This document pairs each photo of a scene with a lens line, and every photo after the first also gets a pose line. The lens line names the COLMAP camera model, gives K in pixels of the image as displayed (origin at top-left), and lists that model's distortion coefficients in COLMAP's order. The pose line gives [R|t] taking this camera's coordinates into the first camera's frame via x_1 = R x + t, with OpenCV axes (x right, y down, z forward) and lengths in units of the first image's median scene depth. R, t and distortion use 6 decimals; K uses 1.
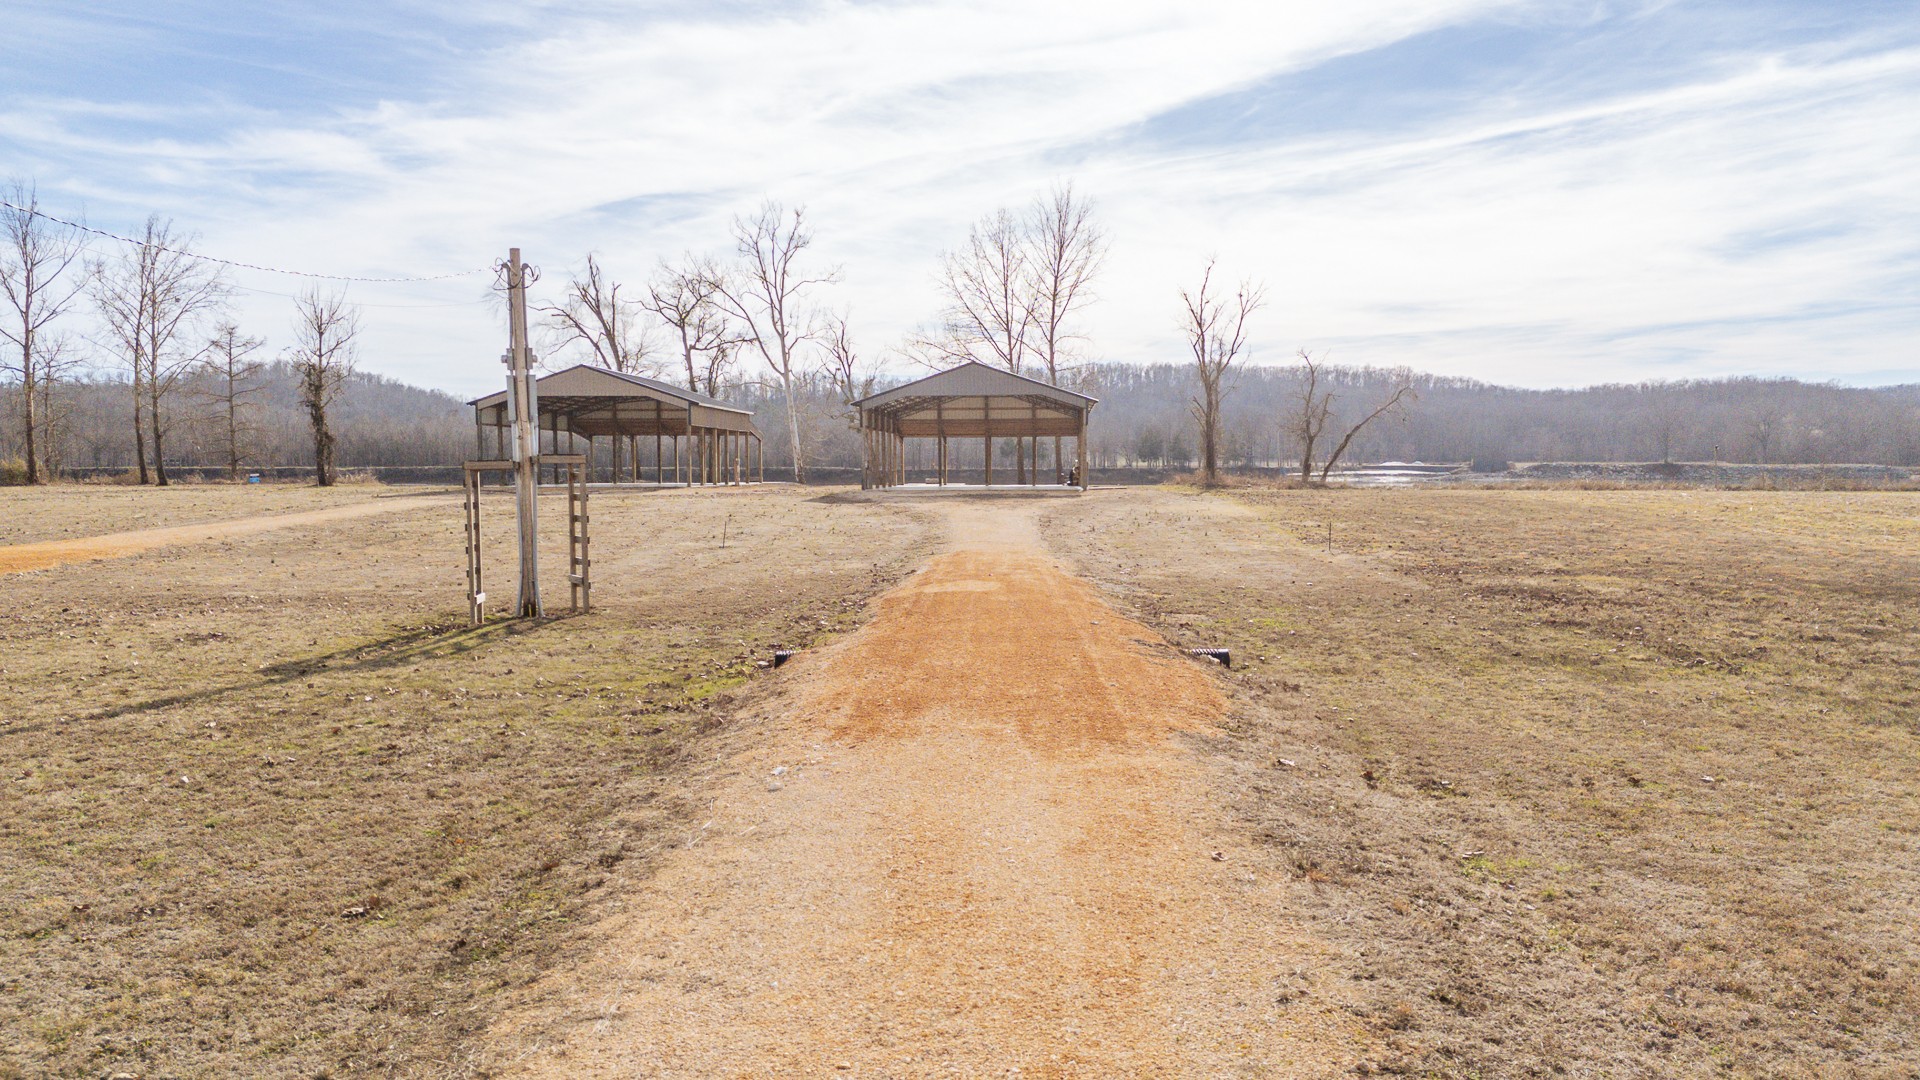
lens RADIAL K [[1401.3, 0, 963.7], [0, 1401.3, 542.9], [0, 0, 1]] dist [0.096235, -0.118037]
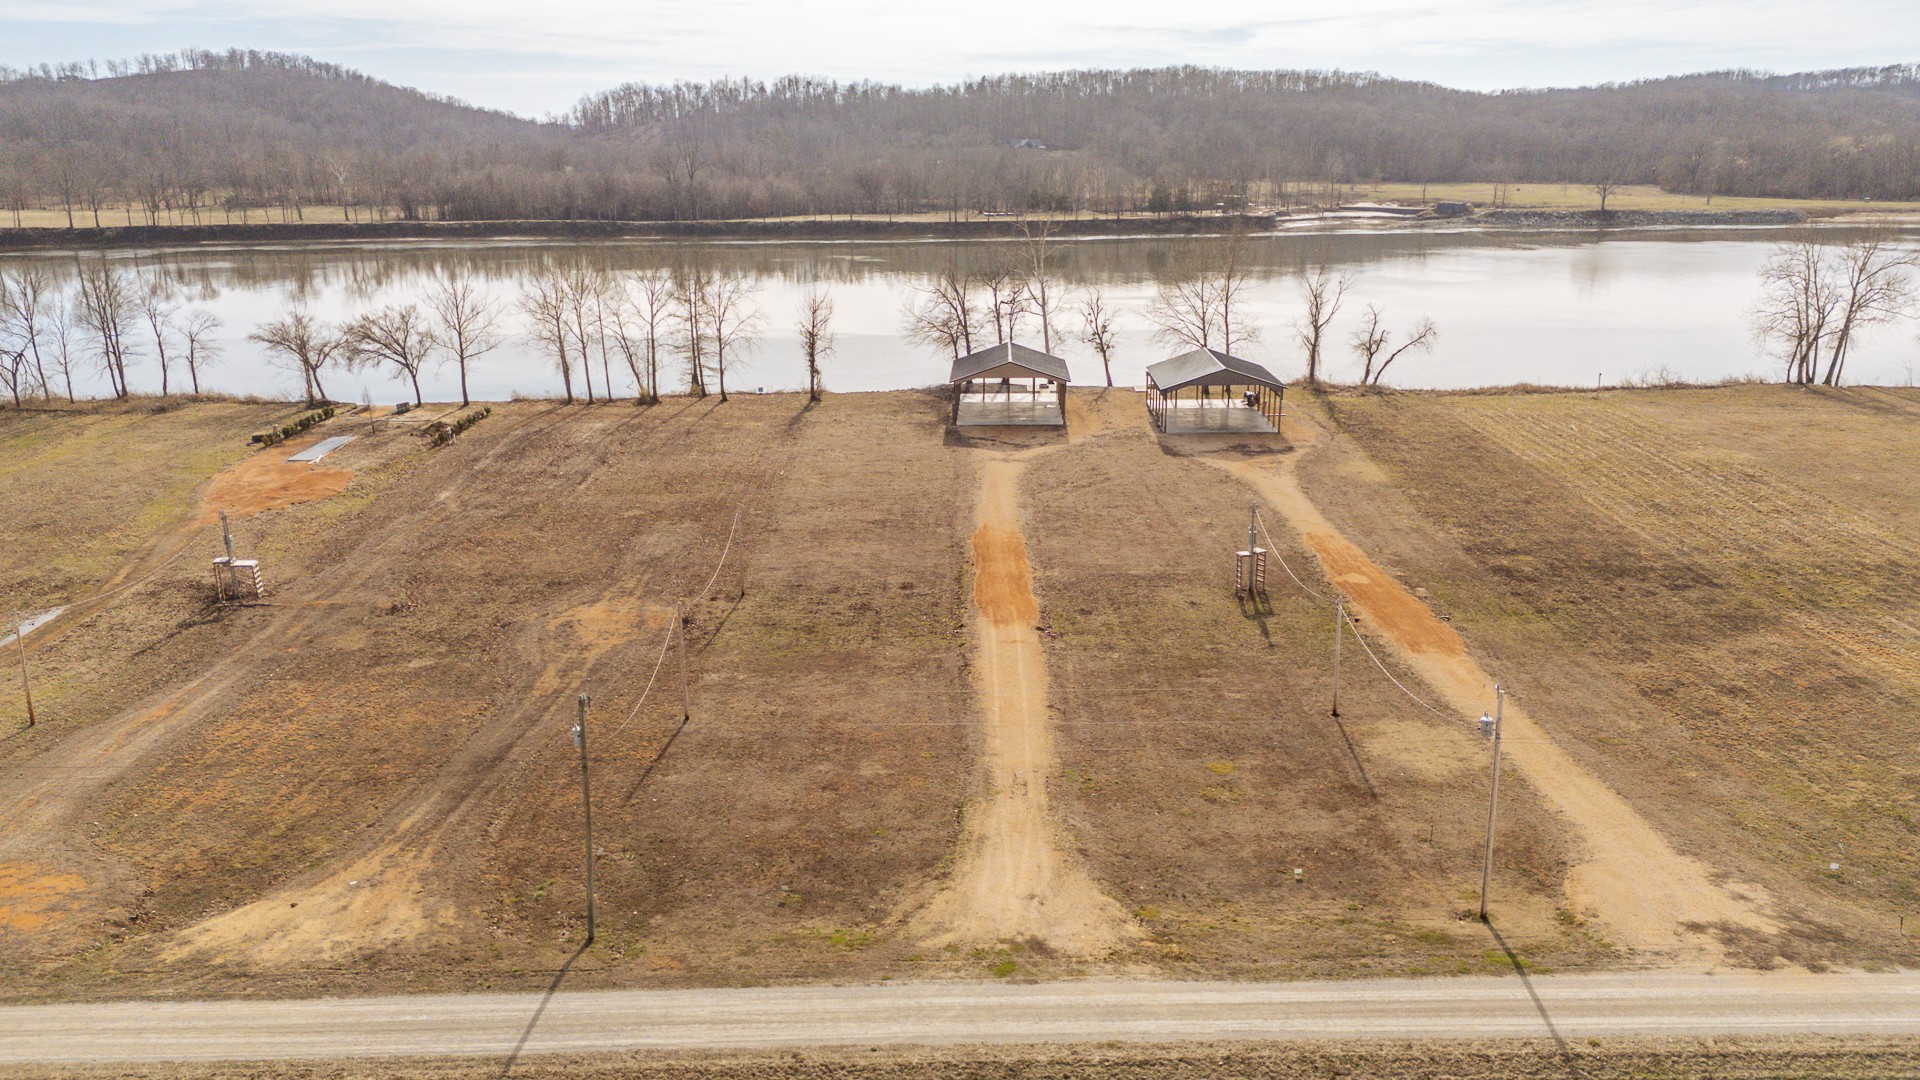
lens RADIAL K [[1412.1, 0, 968.5], [0, 1412.1, 536.3], [0, 0, 1]] dist [0.048891, -0.030736]
pose [[0.998924, -0.013824, 0.044271, -0.017425], [0.003639, 0.974965, 0.222330, -0.013464], [-0.046236, -0.221929, 0.973966, -0.037748]]
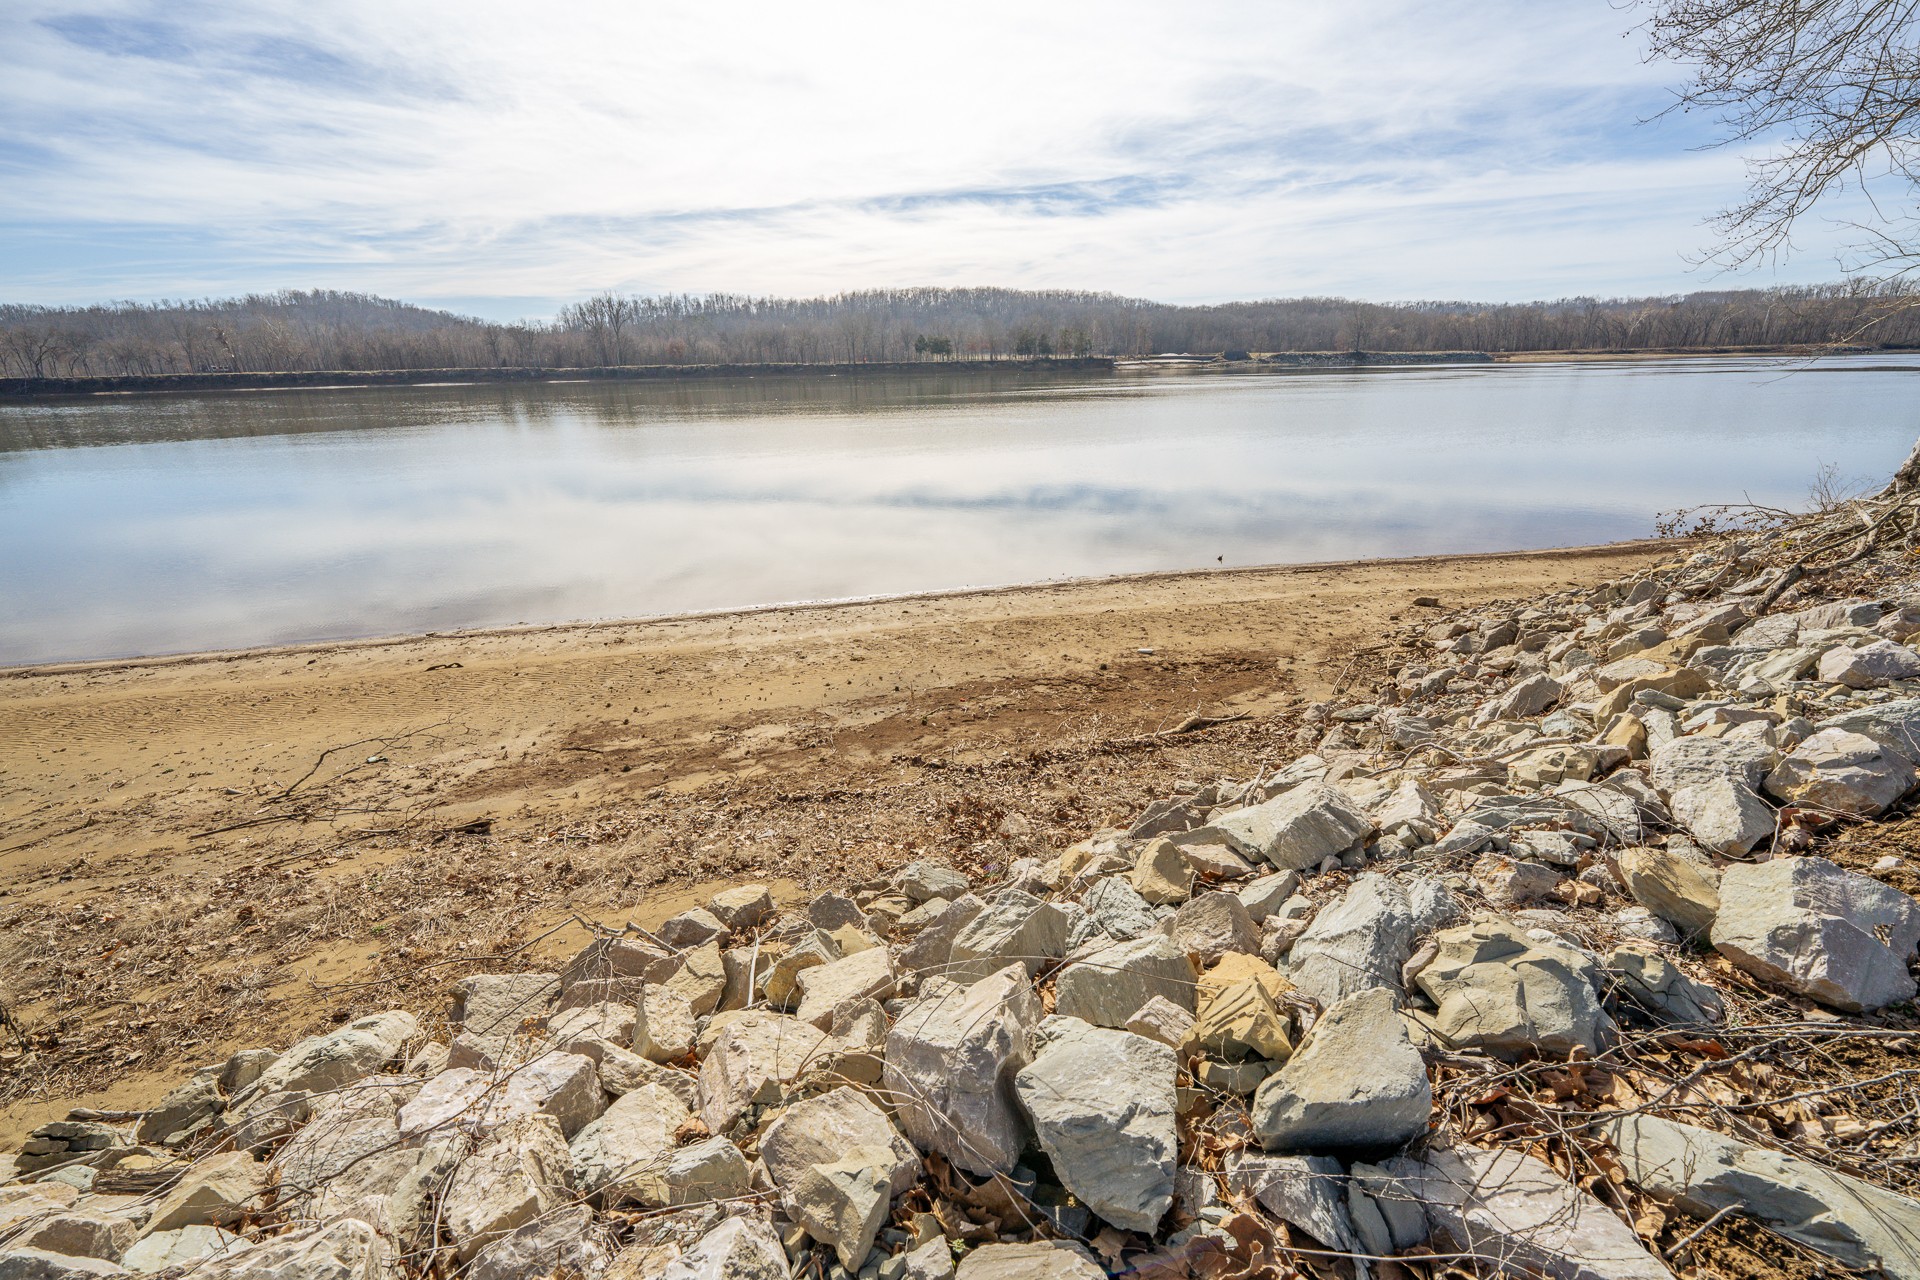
lens RADIAL K [[774.4, 0, 954.7], [0, 774.4, 645.3], [0, 0, 1]] dist [0.000678, -0.003196]
pose [[0.981901, -0.078603, 0.172311, -0.019613], [0.024685, 0.955163, 0.295050, -0.002911], [-0.187777, -0.285457, 0.939816, 0.054202]]
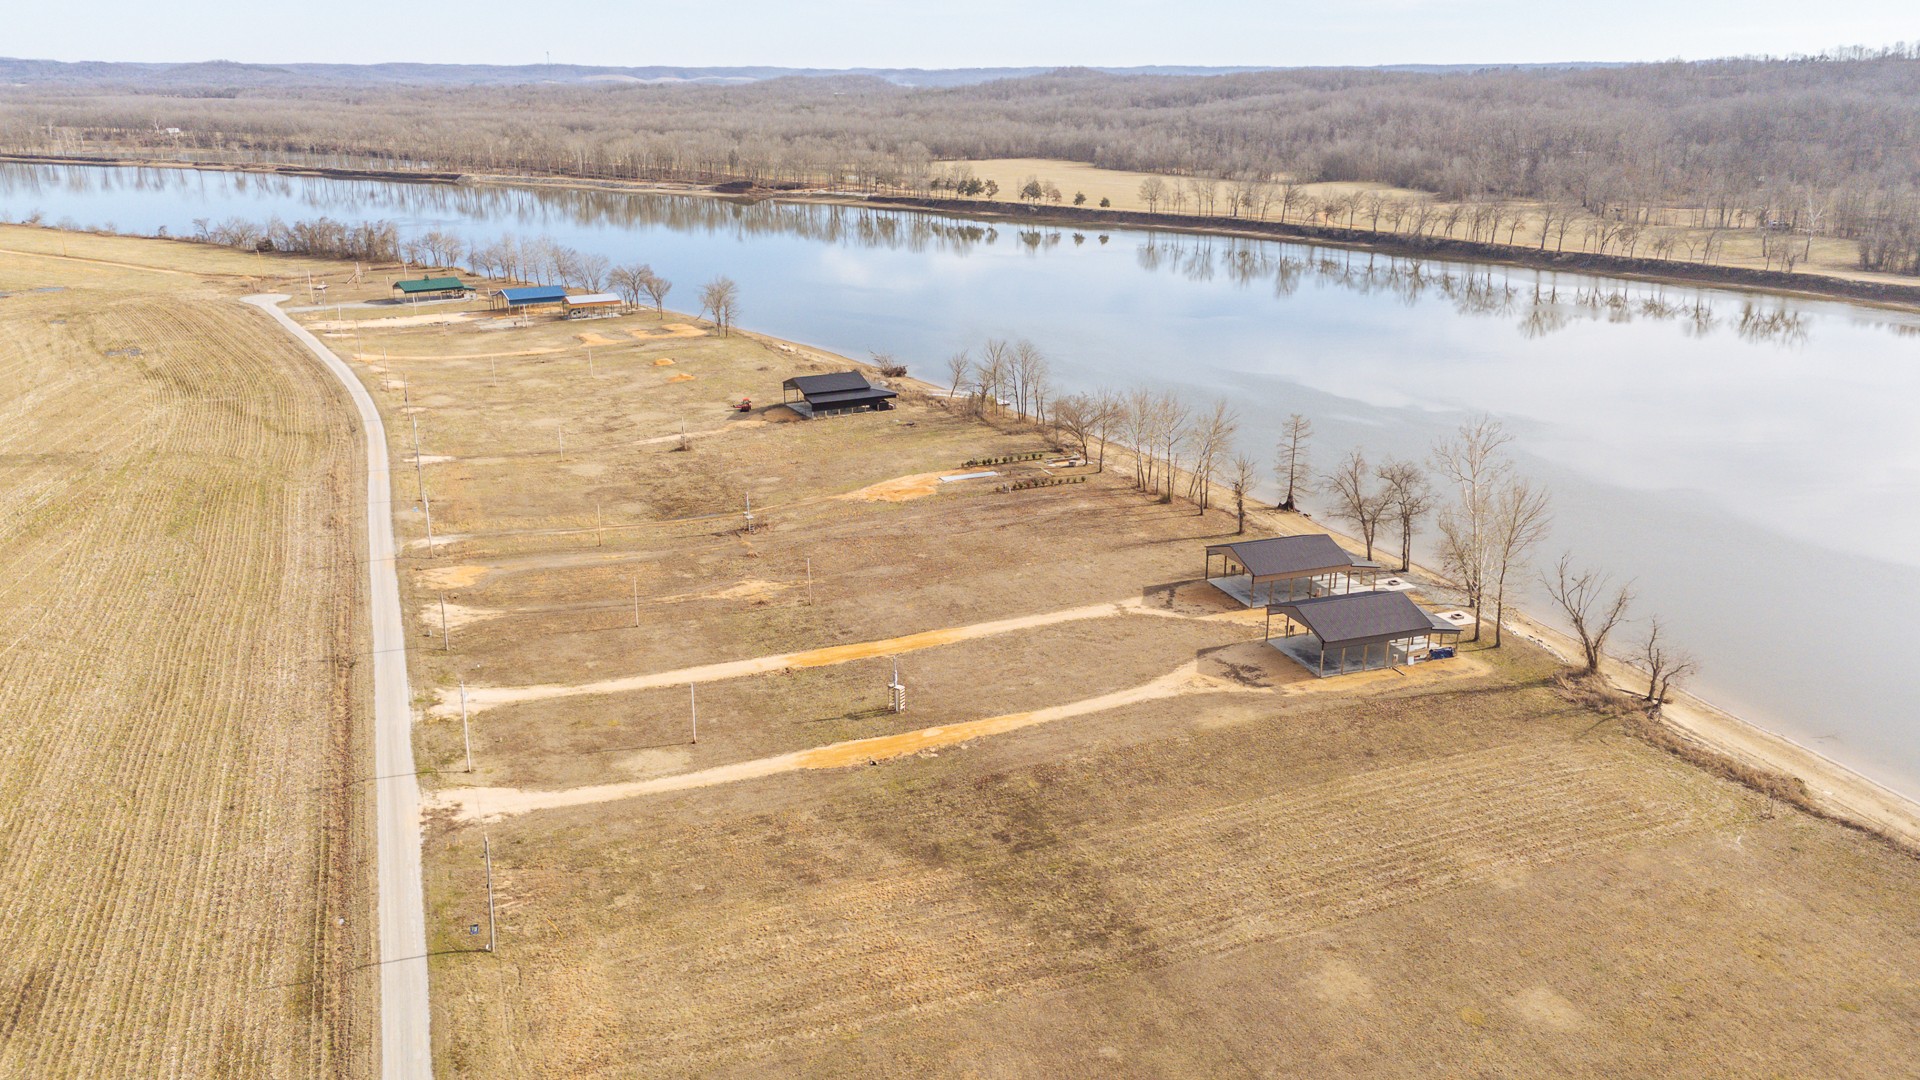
lens RADIAL K [[1408.2, 0, 965.3], [0, 1408.2, 539.1], [0, 0, 1]] dist [0.097474, -0.120489]
pose [[0.401211, 0.288078, -0.869506, 0.068271], [-0.048204, 0.954582, 0.294022, -0.034571], [0.914717, -0.076052, 0.396875, -0.015702]]
